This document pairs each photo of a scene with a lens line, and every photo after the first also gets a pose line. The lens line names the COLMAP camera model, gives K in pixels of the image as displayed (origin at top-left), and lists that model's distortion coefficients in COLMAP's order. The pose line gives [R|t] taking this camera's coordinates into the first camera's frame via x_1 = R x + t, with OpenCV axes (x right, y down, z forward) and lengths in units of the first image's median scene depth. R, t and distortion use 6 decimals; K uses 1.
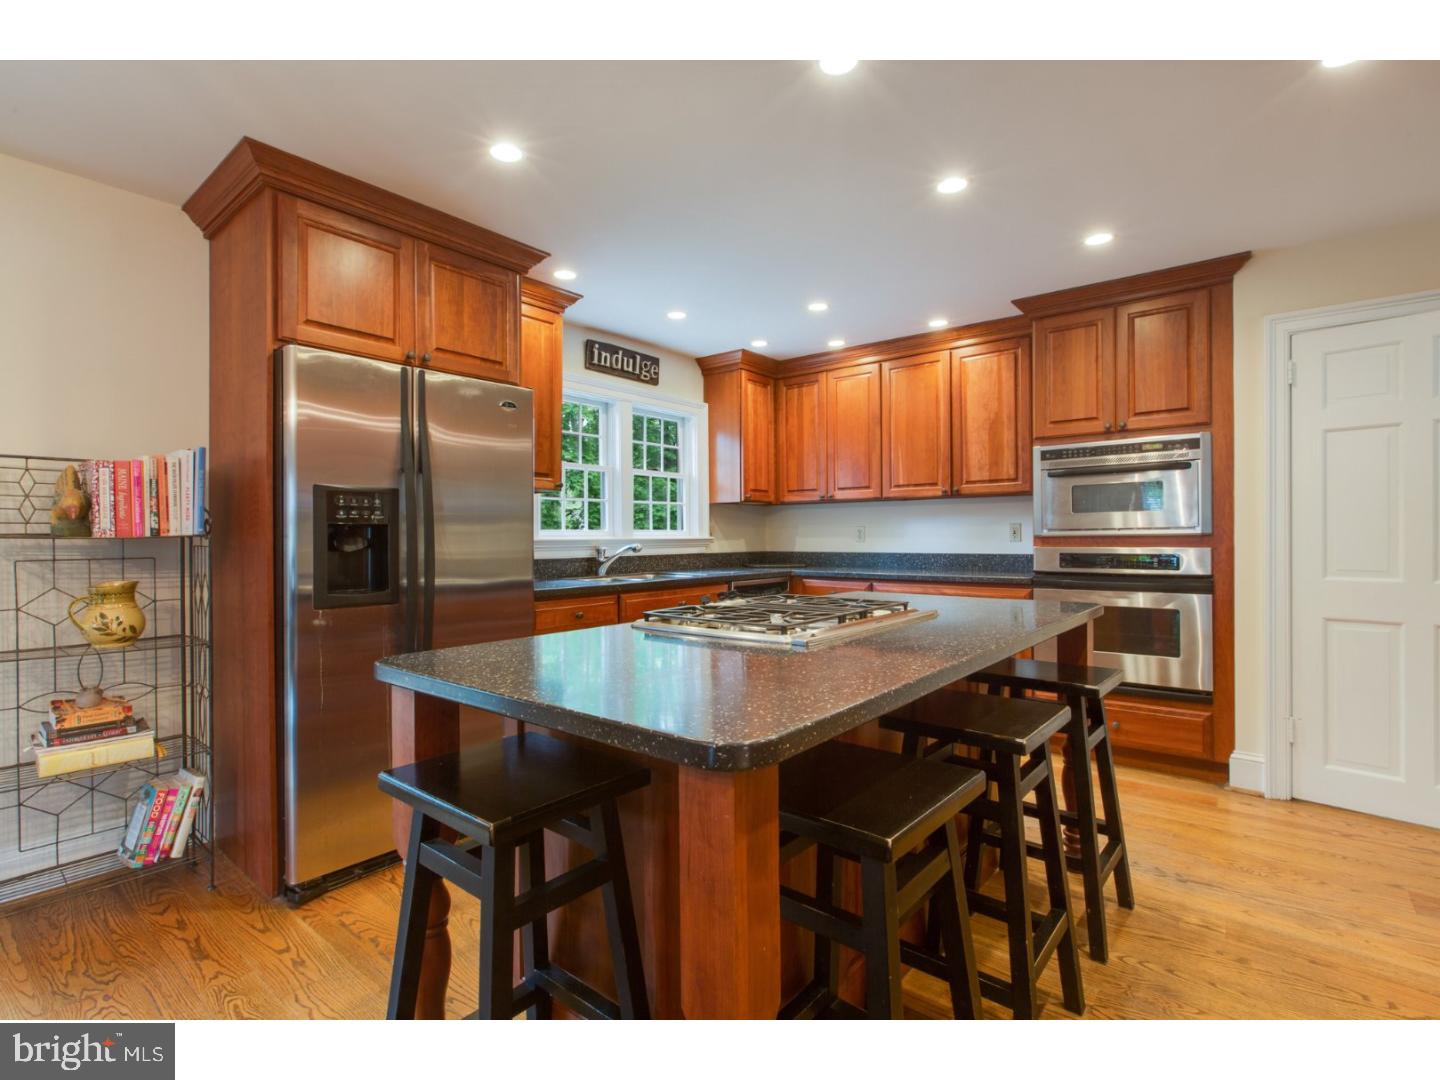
lens RADIAL K [[695.9, 0, 719.7], [0, 695.9, 540.0], [0, 0, 1]] dist [0.004031, 0.000396]
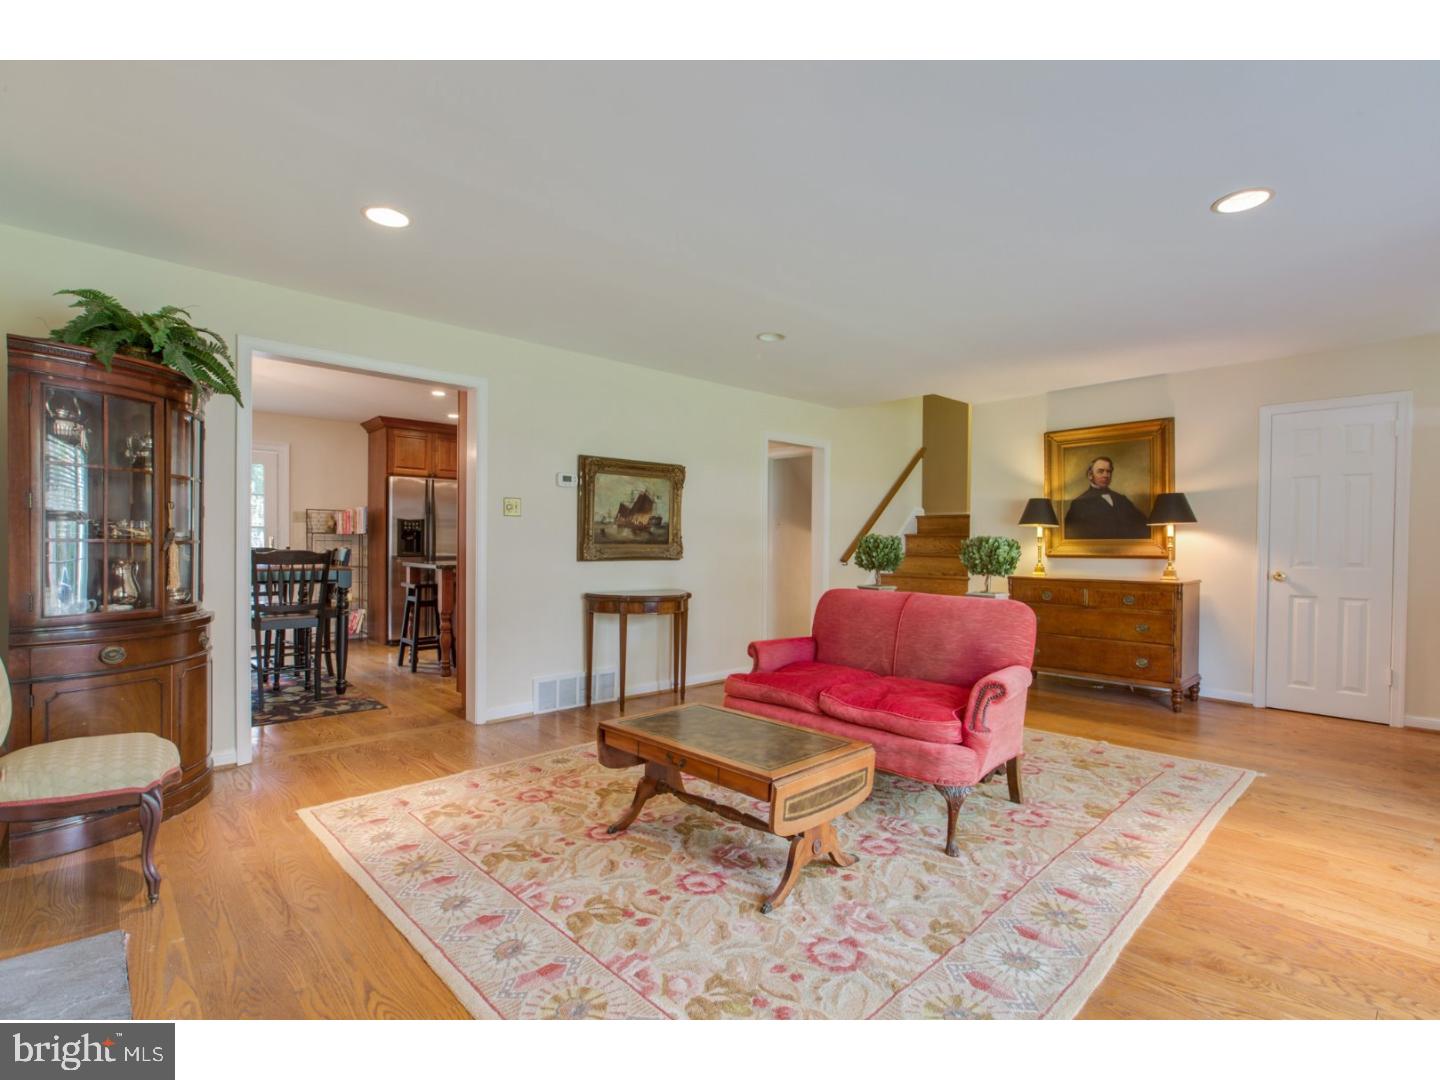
lens RADIAL K [[695.9, 0, 724.9], [0, 695.9, 542.3], [0, 0, 1]] dist [0.004031, 0.000396]
pose [[0.990666, 0.010729, -0.135890, 1.324061], [-0.010583, 0.999942, 0.001798, 0.009574], [0.135902, -0.000343, 0.990722, -1.940407]]
